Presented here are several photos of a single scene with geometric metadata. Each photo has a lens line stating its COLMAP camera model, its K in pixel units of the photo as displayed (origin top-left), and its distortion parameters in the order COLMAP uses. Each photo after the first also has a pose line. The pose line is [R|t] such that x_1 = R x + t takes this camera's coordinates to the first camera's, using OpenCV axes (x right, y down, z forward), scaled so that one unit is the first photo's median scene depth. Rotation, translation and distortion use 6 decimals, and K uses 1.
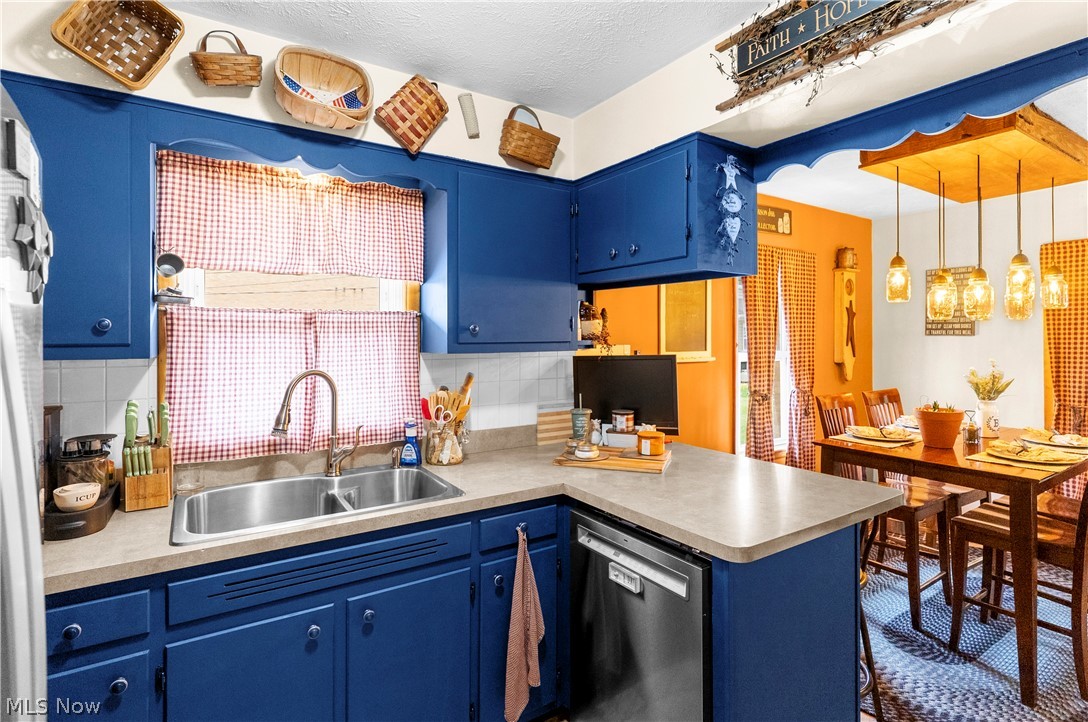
lens RADIAL K [[552.1, 0, 536.0], [0, 552.1, 338.7], [0, 0, 1]] dist [0.005016, -0.000637]
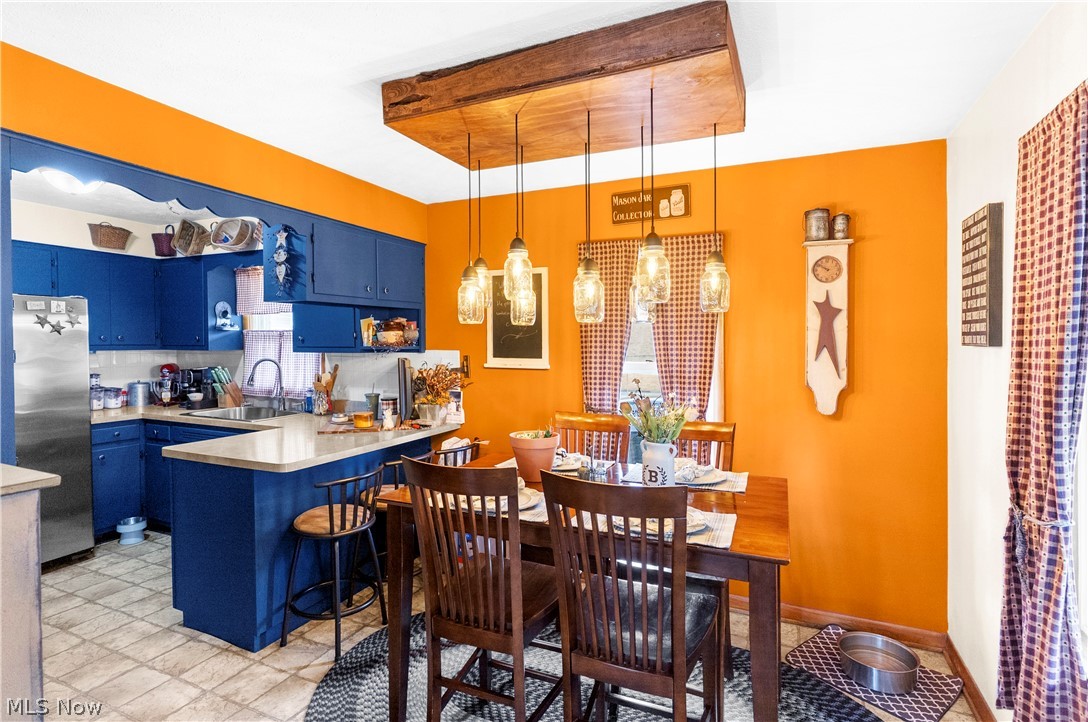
lens RADIAL K [[531.1, 0, 541.9], [0, 531.1, 357.3], [0, 0, 1]] dist [-0.000288, -0.000066]
pose [[0.530963, 0.030048, -0.846862, 1.108975], [-0.004703, 0.999460, 0.032514, -0.011285], [0.847382, -0.013281, 0.530818, 0.470009]]
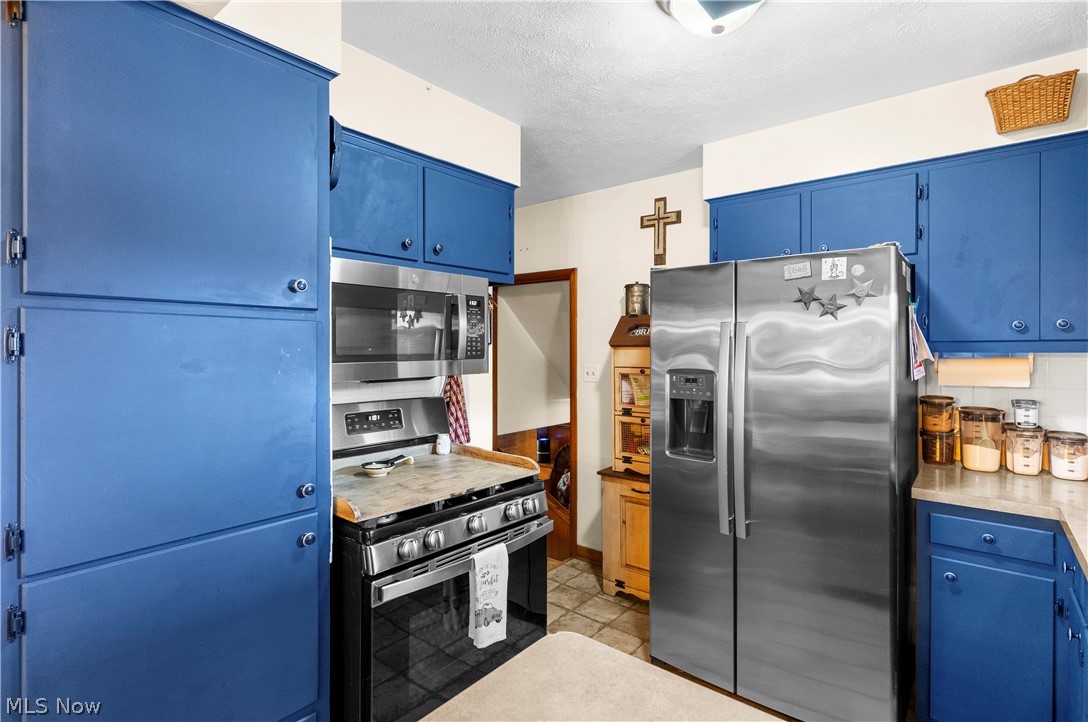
lens RADIAL K [[531.1, 0, 541.9], [0, 531.1, 357.3], [0, 0, 1]] dist [-0.000288, -0.000066]
pose [[-0.956079, 0.009937, -0.292940, 0.242660], [0.005532, 0.999859, 0.015861, 0.009641], [0.293056, 0.013544, -0.955999, 0.656568]]
